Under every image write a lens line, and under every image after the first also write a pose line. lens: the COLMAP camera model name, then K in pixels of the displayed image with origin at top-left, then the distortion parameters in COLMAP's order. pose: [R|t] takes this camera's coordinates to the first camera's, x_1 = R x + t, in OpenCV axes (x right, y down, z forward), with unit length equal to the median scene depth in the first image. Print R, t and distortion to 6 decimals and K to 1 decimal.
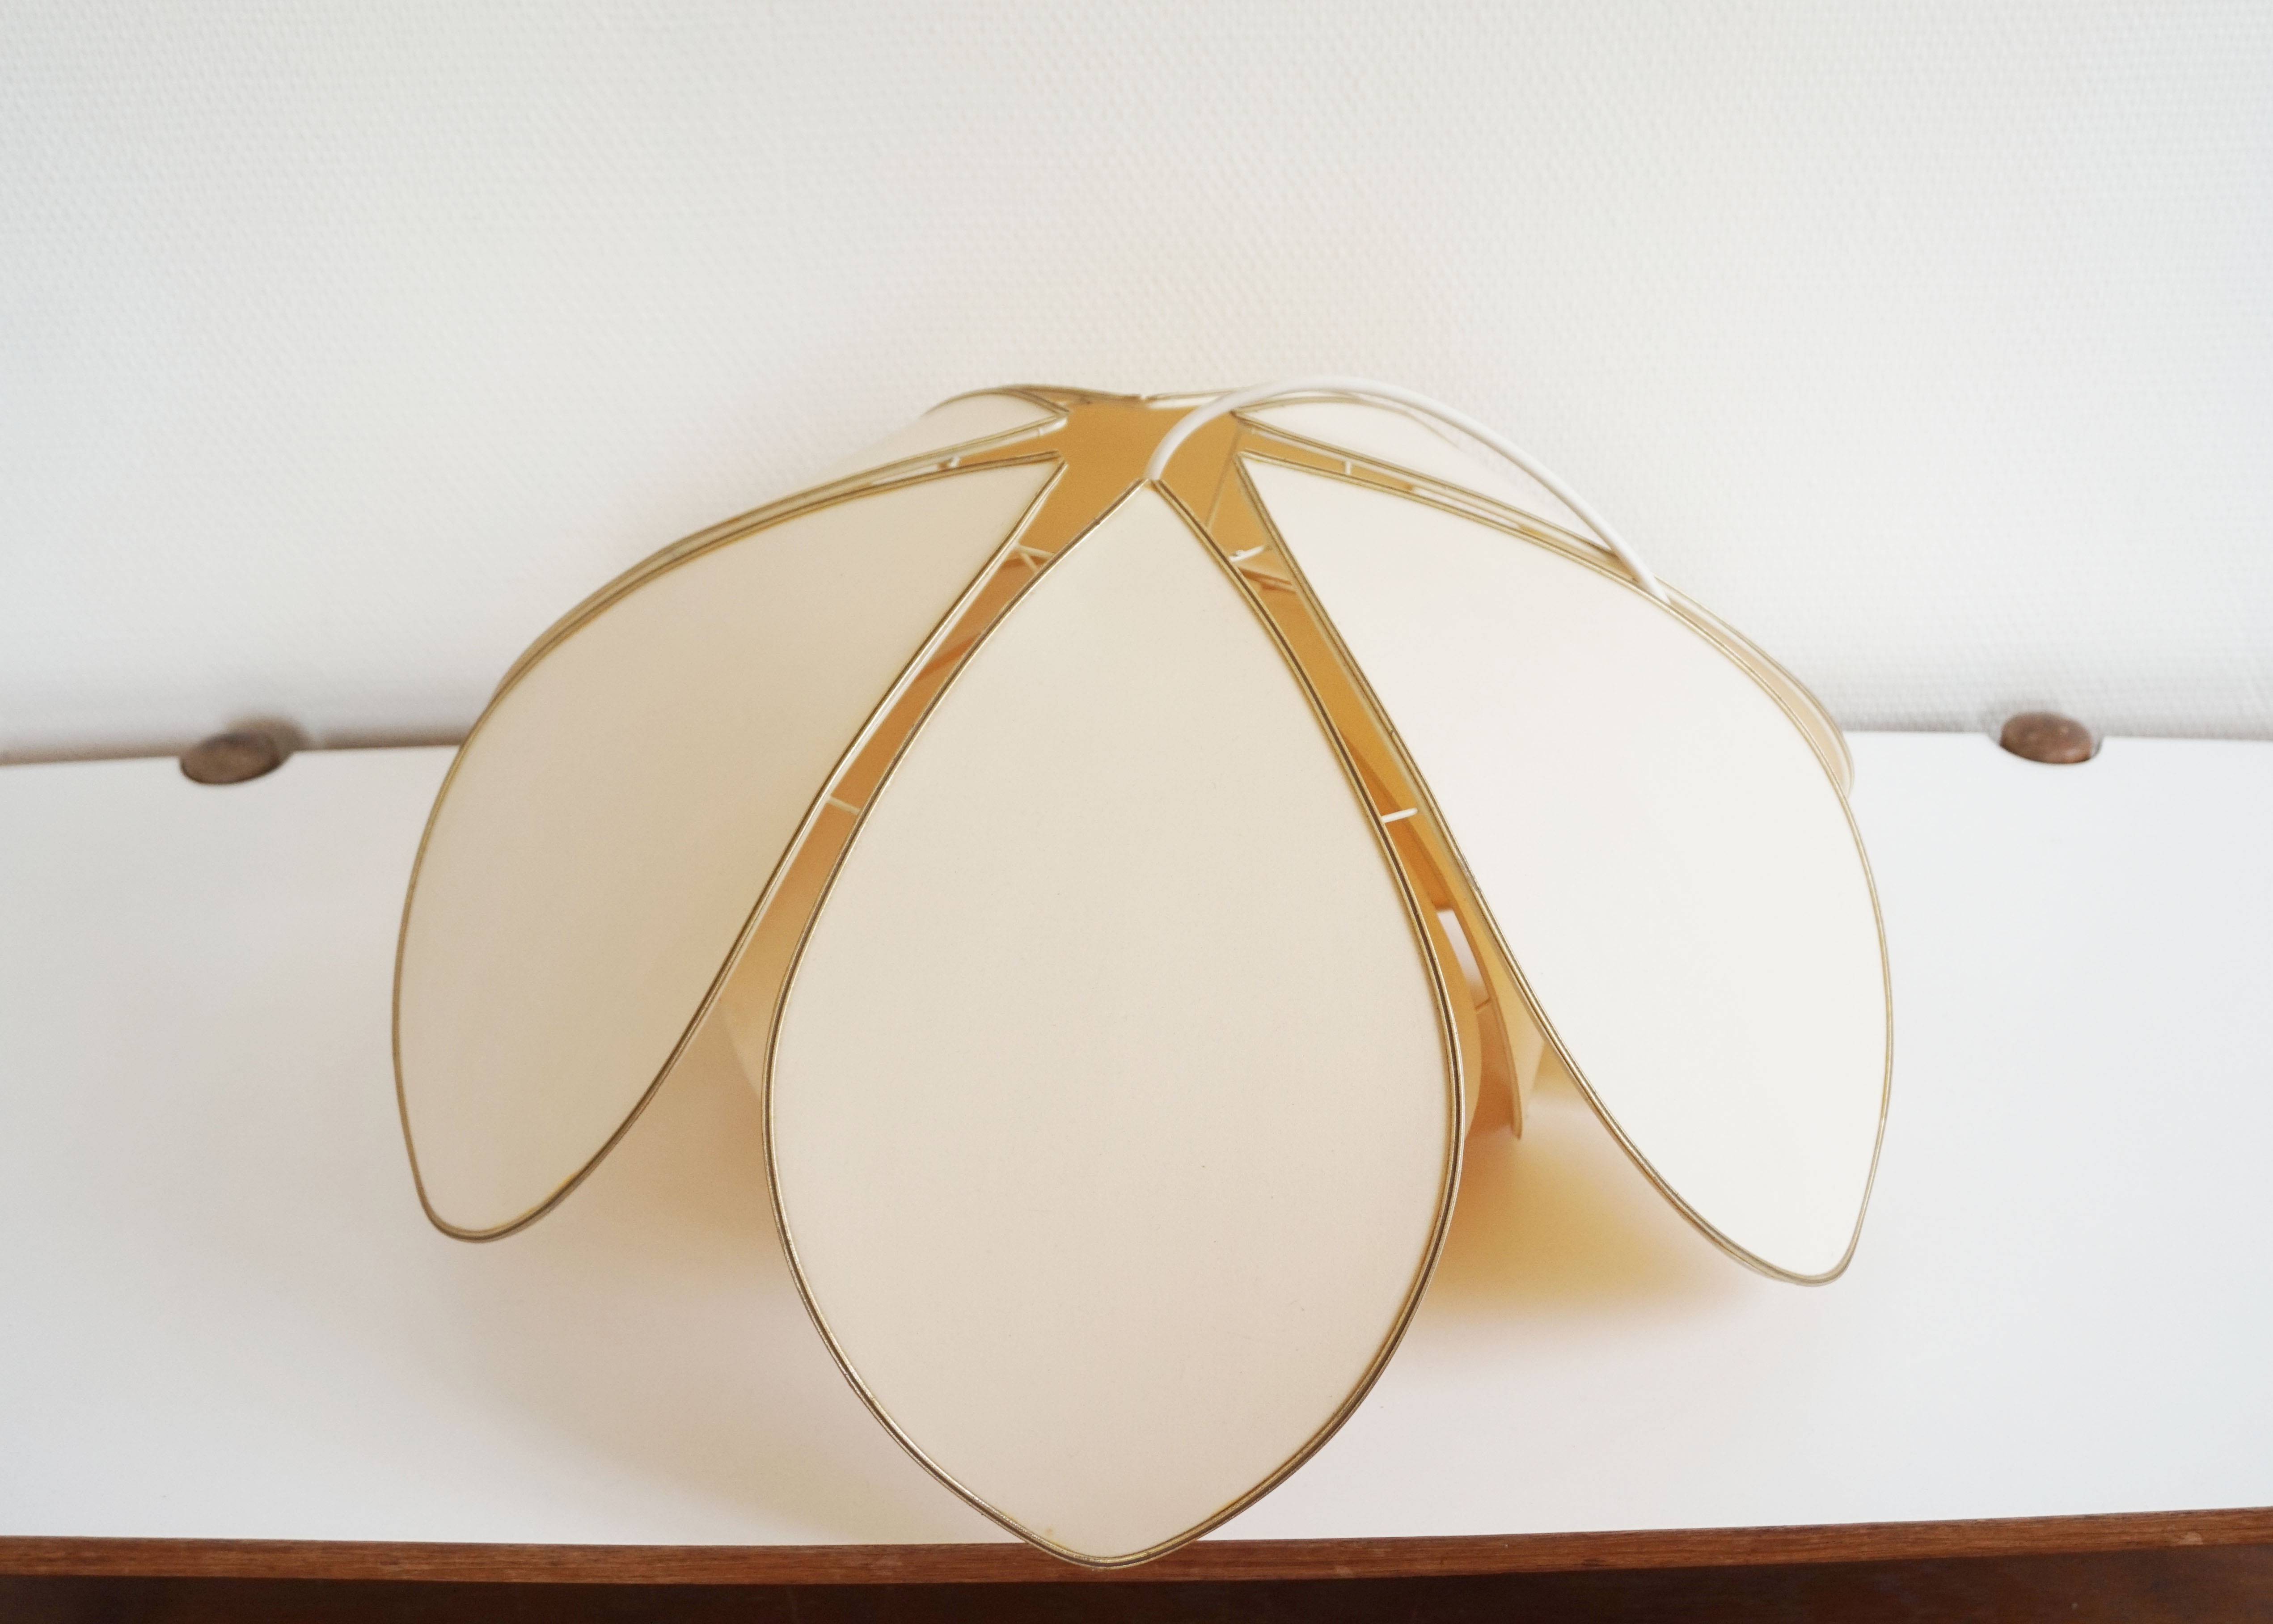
lens RADIAL K [[2745.3, 0, 1216.4], [0, 2745.3, 877.2], [0, 0, 1]] dist [0.055160, 0.000000]
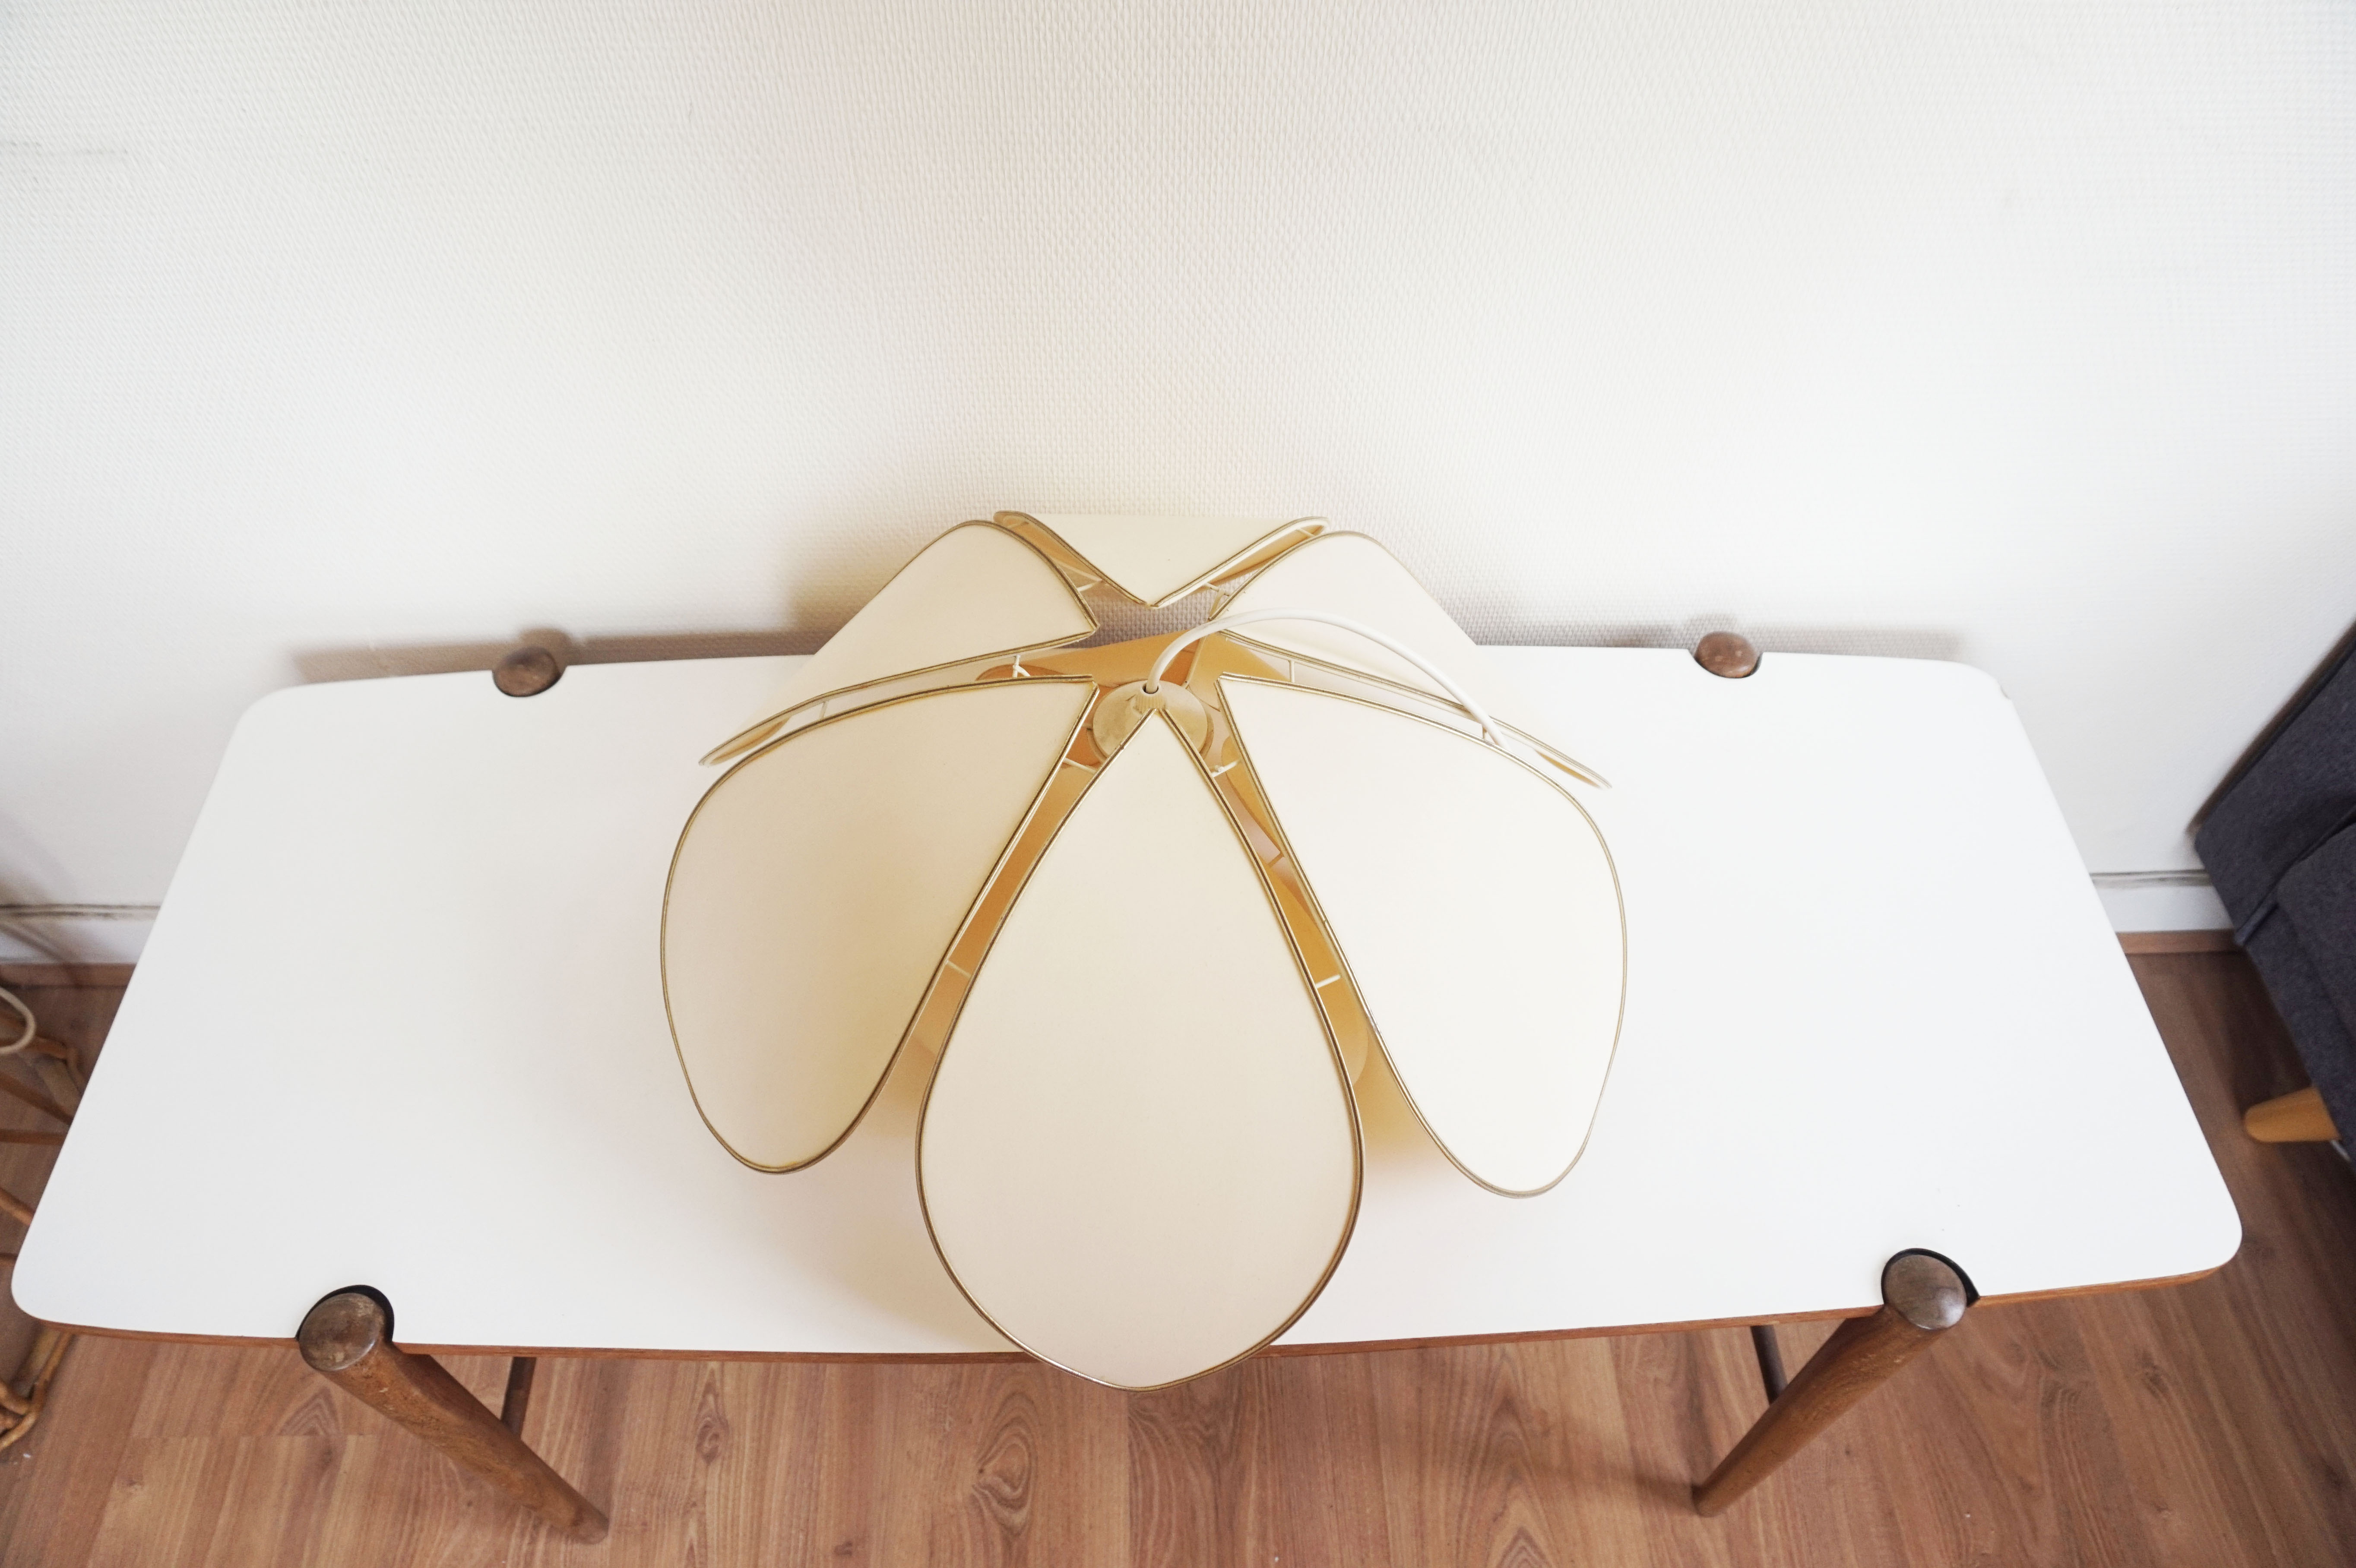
lens RADIAL K [[1631.6, 0, 1165.6], [0, 1631.6, 781.5], [0, 0, 1]] dist [-0.004473, -0.000210]
pose [[0.999728, -0.004619, 0.022851, -0.036748], [-0.003864, 0.933791, 0.357797, -0.381638], [-0.022990, -0.357788, 0.933520, 0.176878]]
